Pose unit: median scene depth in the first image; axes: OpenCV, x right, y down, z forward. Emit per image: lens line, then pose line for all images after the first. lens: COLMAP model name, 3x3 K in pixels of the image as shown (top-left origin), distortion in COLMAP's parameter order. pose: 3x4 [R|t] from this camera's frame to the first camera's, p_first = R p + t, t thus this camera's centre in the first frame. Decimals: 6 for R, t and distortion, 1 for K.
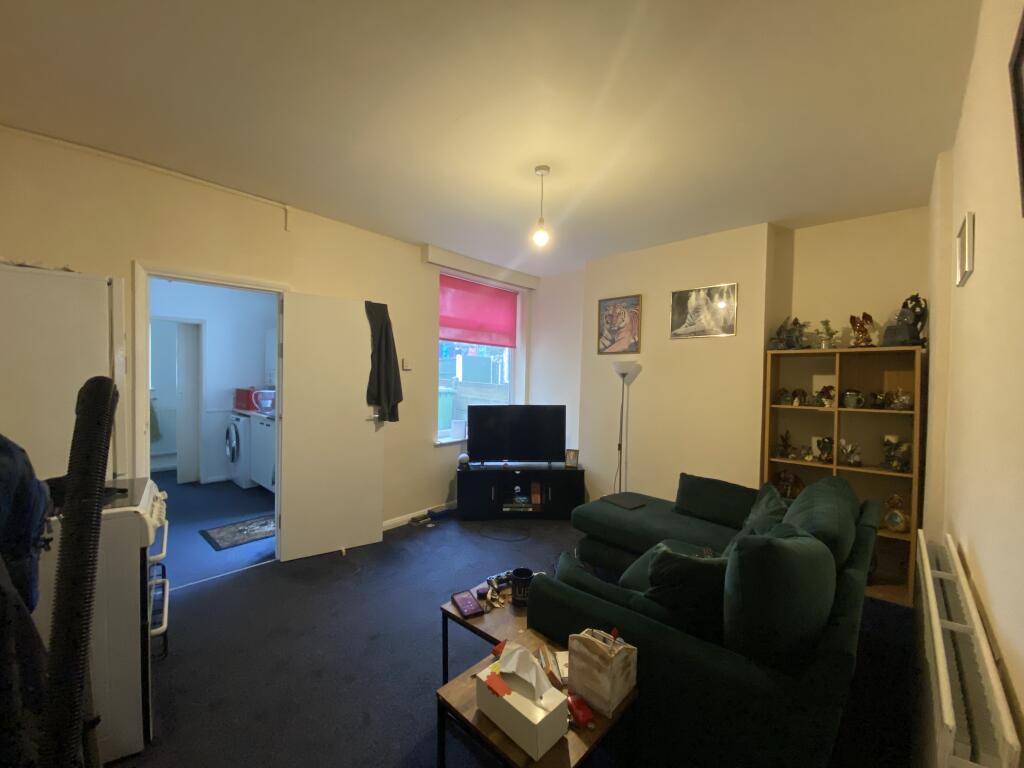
lens RADIAL K [[416.3, 0, 515.0], [0, 416.3, 383.4], [0, 0, 1]] dist [-0.000917, -0.000280]
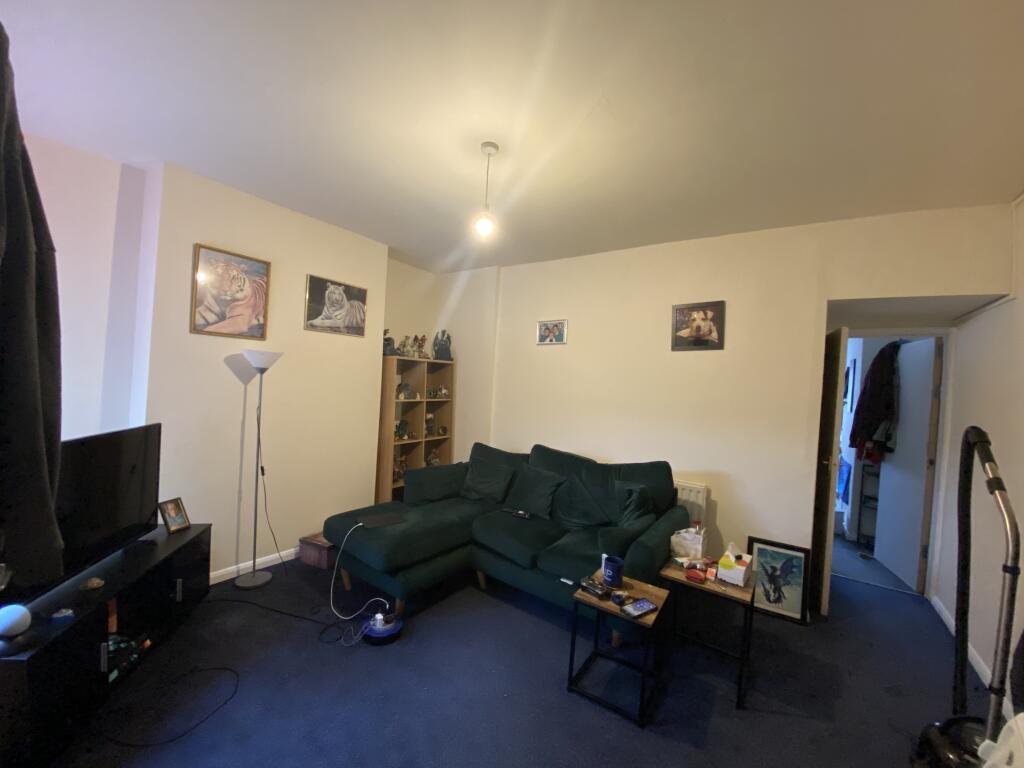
lens RADIAL K [[416.3, 0, 514.3], [0, 416.3, 389.3], [0, 0, 1]] dist [-0.000917, -0.000280]
pose [[-0.174085, -0.043286, 0.983779, -0.514865], [-0.042442, 0.998435, 0.036420, -0.031109], [-0.983816, -0.035413, -0.175649, 0.682354]]
